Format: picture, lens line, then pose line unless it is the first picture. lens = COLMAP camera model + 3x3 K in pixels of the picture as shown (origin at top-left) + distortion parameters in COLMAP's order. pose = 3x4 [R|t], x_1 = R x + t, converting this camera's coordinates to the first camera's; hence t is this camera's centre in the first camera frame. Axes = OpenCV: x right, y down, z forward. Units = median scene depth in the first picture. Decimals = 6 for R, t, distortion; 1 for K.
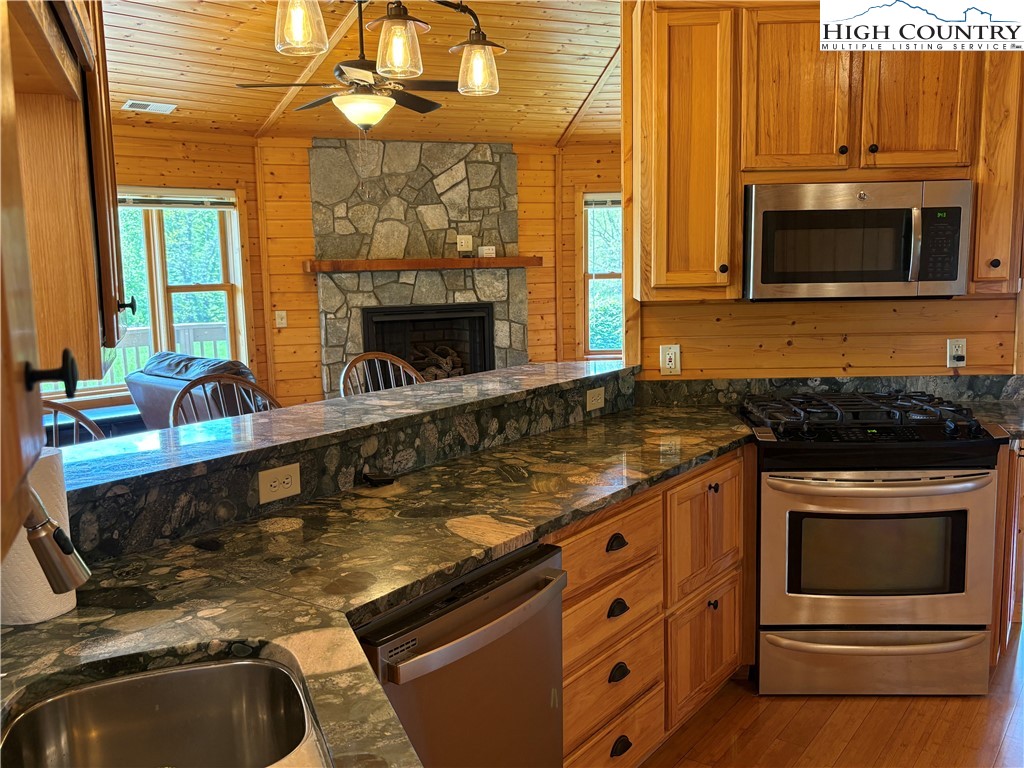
lens RADIAL K [[907.7, 0, 509.3], [0, 907.7, 387.3], [0, 0, 1]] dist [0.047558, -0.073330]
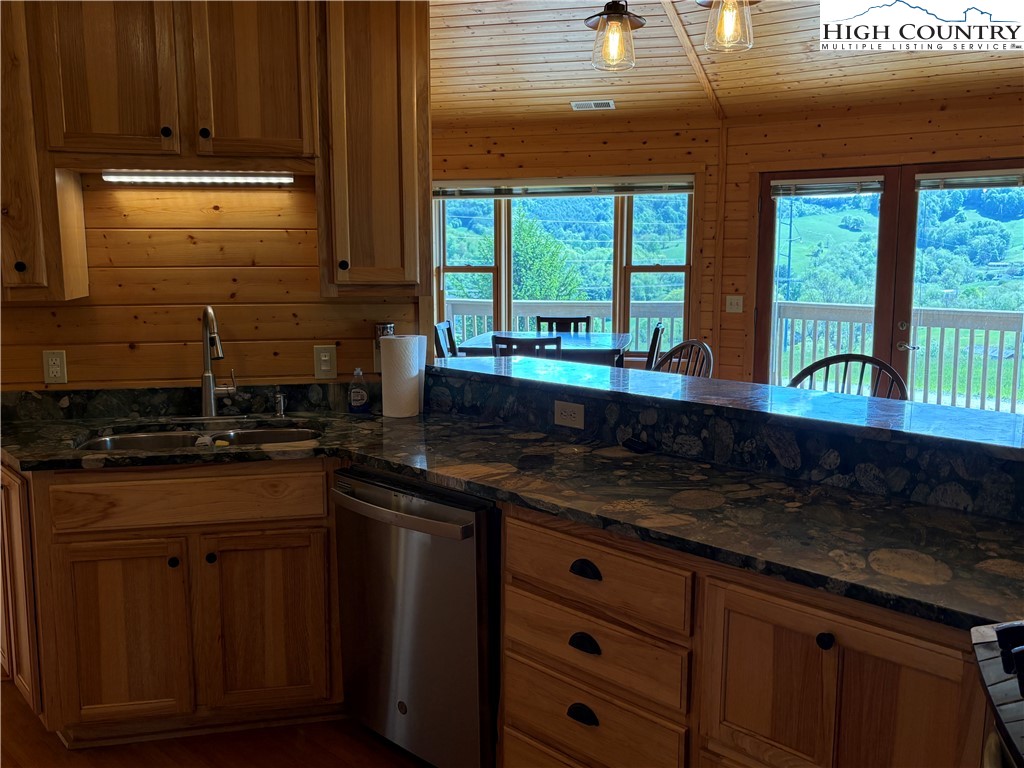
lens RADIAL K [[907.7, 0, 513.1], [0, 907.7, 381.9], [0, 0, 1]] dist [0.047558, -0.073330]
pose [[-0.145942, 0.166697, -0.975148, 0.624490], [-0.134252, 0.973246, 0.186464, -0.105381], [0.980142, 0.158128, -0.119658, 0.657418]]
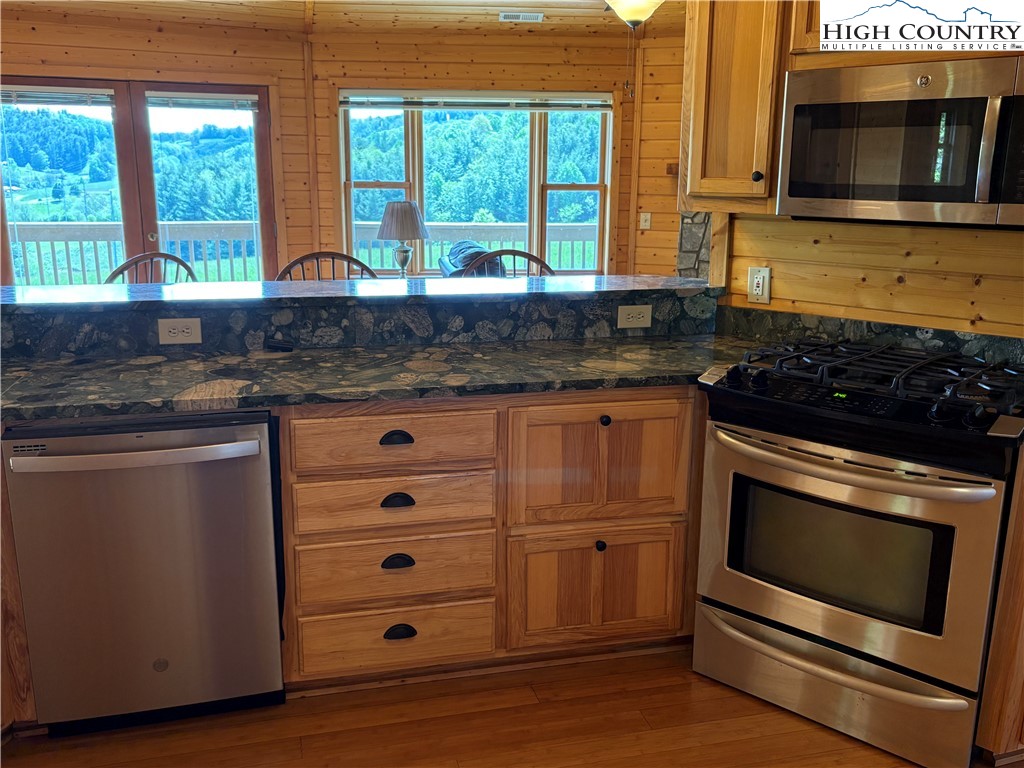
lens RADIAL K [[907.7, 0, 503.2], [0, 907.7, 386.8], [0, 0, 1]] dist [0.047558, -0.073330]
pose [[0.768851, 0.175733, -0.614805, 0.541118], [-0.114417, 0.983785, 0.138116, -0.027459], [0.629108, -0.035846, 0.776491, 0.183974]]
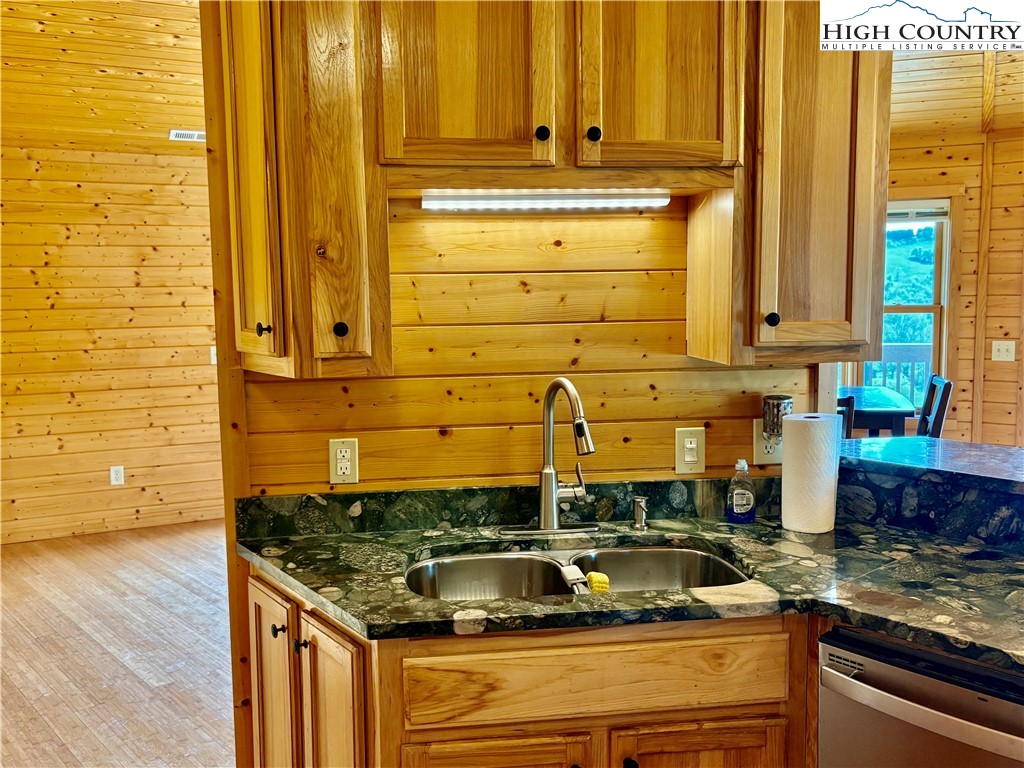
lens RADIAL K [[907.7, 0, 512.6], [0, 907.7, 381.2], [0, 0, 1]] dist [0.047558, -0.073330]
pose [[-0.212244, 0.127304, -0.968889, 0.421434], [-0.119167, 0.980707, 0.154961, -0.066023], [0.969924, 0.148349, -0.192979, 0.353057]]
